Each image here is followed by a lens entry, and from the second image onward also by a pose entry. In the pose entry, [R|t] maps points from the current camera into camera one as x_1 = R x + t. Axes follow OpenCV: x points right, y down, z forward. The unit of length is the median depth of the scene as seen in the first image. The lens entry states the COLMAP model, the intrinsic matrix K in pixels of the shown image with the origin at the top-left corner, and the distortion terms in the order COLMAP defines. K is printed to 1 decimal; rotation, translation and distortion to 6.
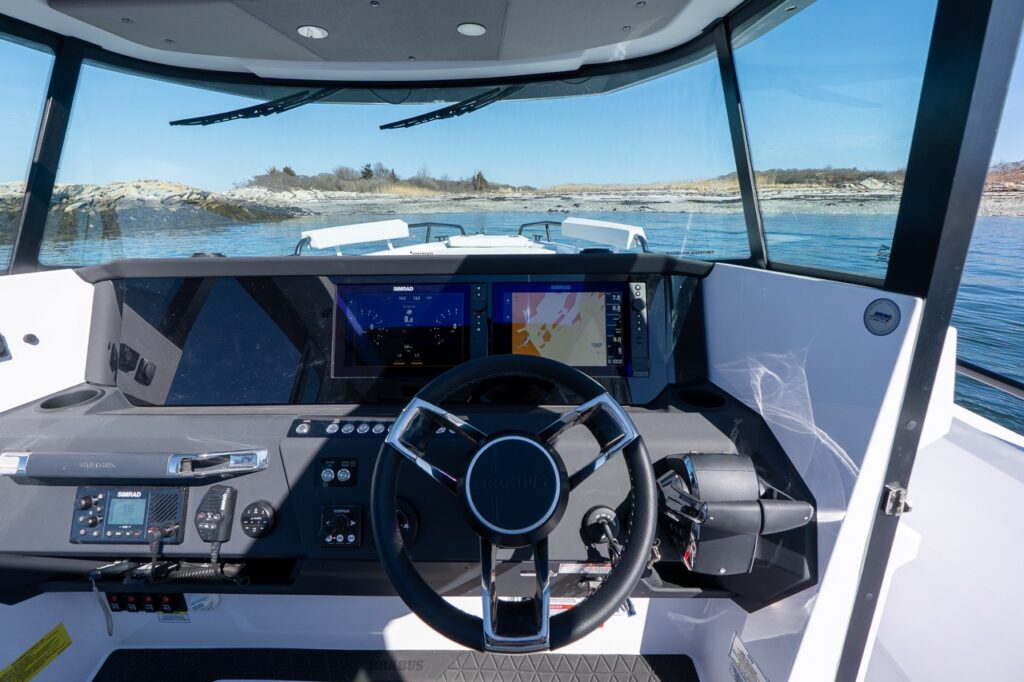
lens RADIAL K [[427.6, 0, 512.0], [0, 427.6, 341.0], [0, 0, 1]] dist [-0.003479, -0.000715]
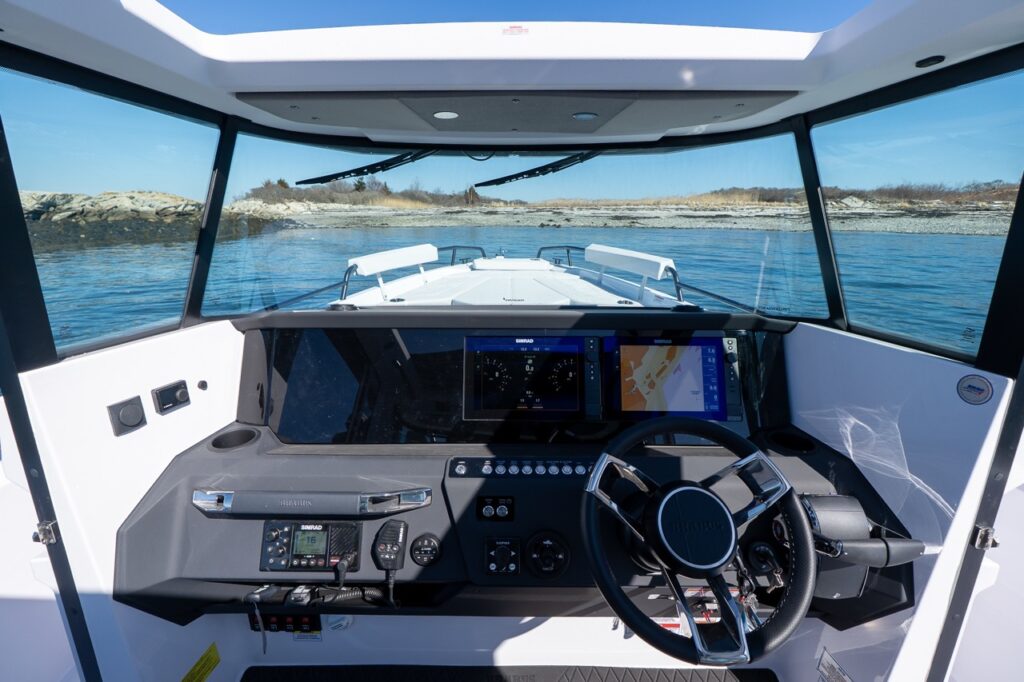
lens RADIAL K [[426.9, 0, 506.9], [0, 426.9, 341.7], [0, 0, 1]] dist [-0.004174, -0.000354]
pose [[0.999899, 0.007510, 0.012043, -0.316660], [-0.007187, 0.999618, -0.026670, -0.091808], [-0.012238, 0.026581, 0.999572, -0.134961]]
